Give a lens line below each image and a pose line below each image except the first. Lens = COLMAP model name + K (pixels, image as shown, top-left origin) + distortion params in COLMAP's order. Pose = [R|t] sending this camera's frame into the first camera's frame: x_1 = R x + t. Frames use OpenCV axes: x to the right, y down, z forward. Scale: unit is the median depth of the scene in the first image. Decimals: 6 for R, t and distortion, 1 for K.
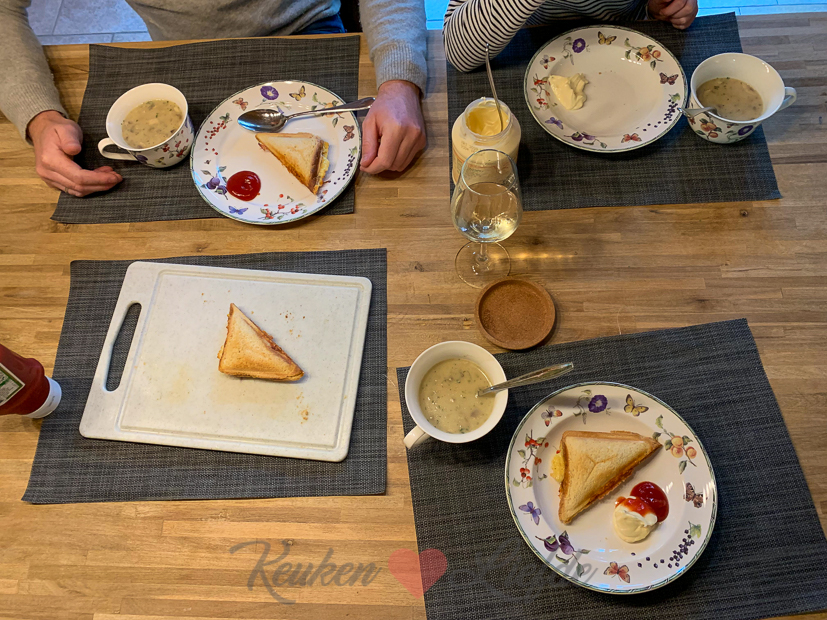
lens RADIAL K [[634.3, 0, 414.7], [0, 634.3, 312.4], [0, 0, 1]] dist [0.053225, -0.032469]
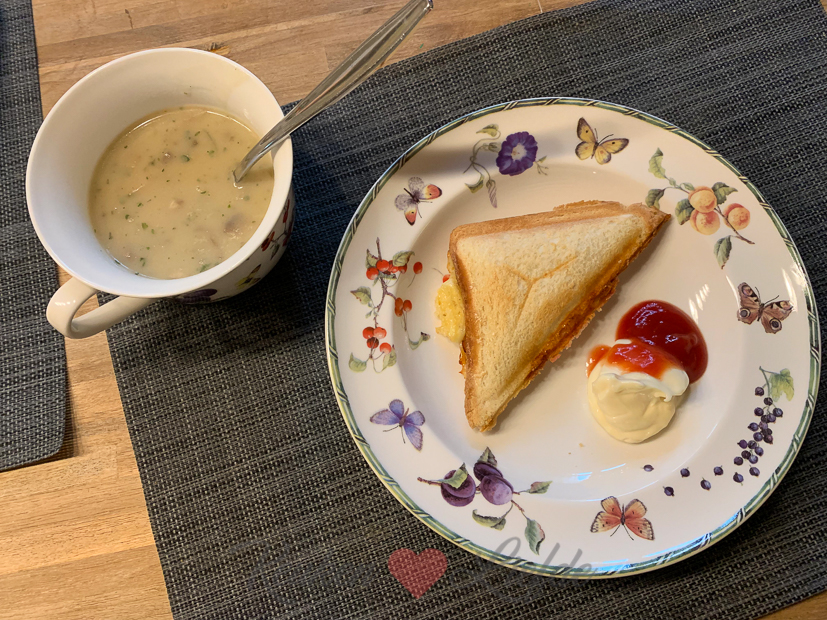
lens RADIAL K [[634.3, 0, 409.8], [0, 634.3, 307.7], [0, 0, 1]] dist [0.053225, -0.032469]
pose [[0.976784, -0.189621, 0.099687, 0.157348], [0.175834, 0.975454, 0.132560, 0.180972], [-0.122376, -0.111954, 0.986149, 0.585979]]
